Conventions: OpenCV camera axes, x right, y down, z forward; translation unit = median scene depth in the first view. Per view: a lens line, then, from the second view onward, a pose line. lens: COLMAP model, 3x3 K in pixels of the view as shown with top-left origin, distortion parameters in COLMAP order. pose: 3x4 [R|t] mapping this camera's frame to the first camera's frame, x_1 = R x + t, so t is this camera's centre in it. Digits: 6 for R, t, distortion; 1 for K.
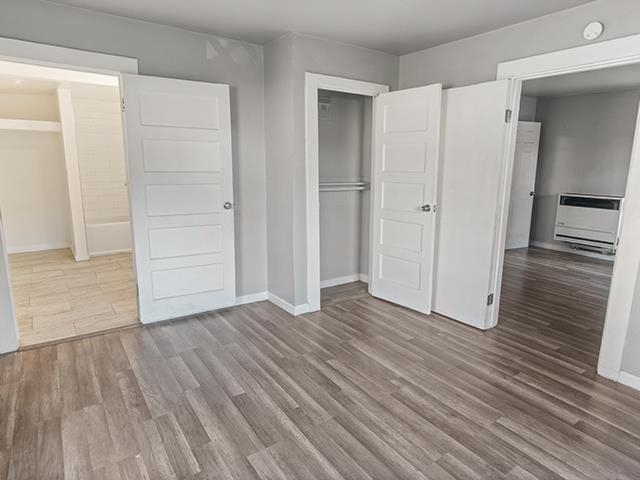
lens RADIAL K [[402.9, 0, 318.7], [0, 402.9, 241.4], [0, 0, 1]] dist [0.001101, -0.001074]
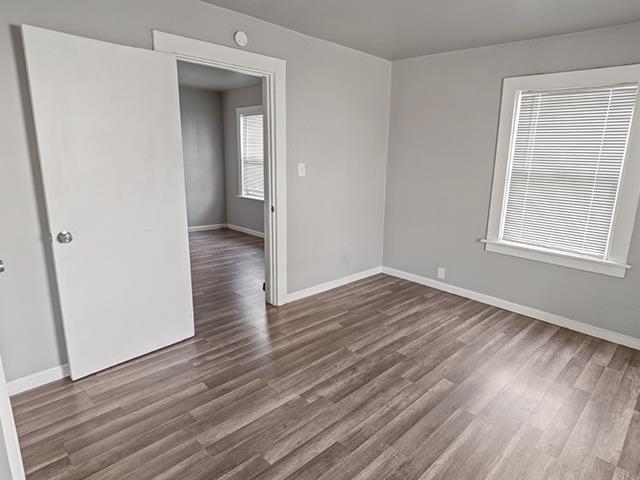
lens RADIAL K [[402.9, 0, 320.1], [0, 402.9, 240.0], [0, 0, 1]] dist [0.001101, -0.001074]
pose [[-0.222389, -0.235999, 0.945964, -0.662773], [0.166126, 0.946900, 0.275287, -0.269031], [-0.960700, 0.218370, -0.171374, 1.184858]]
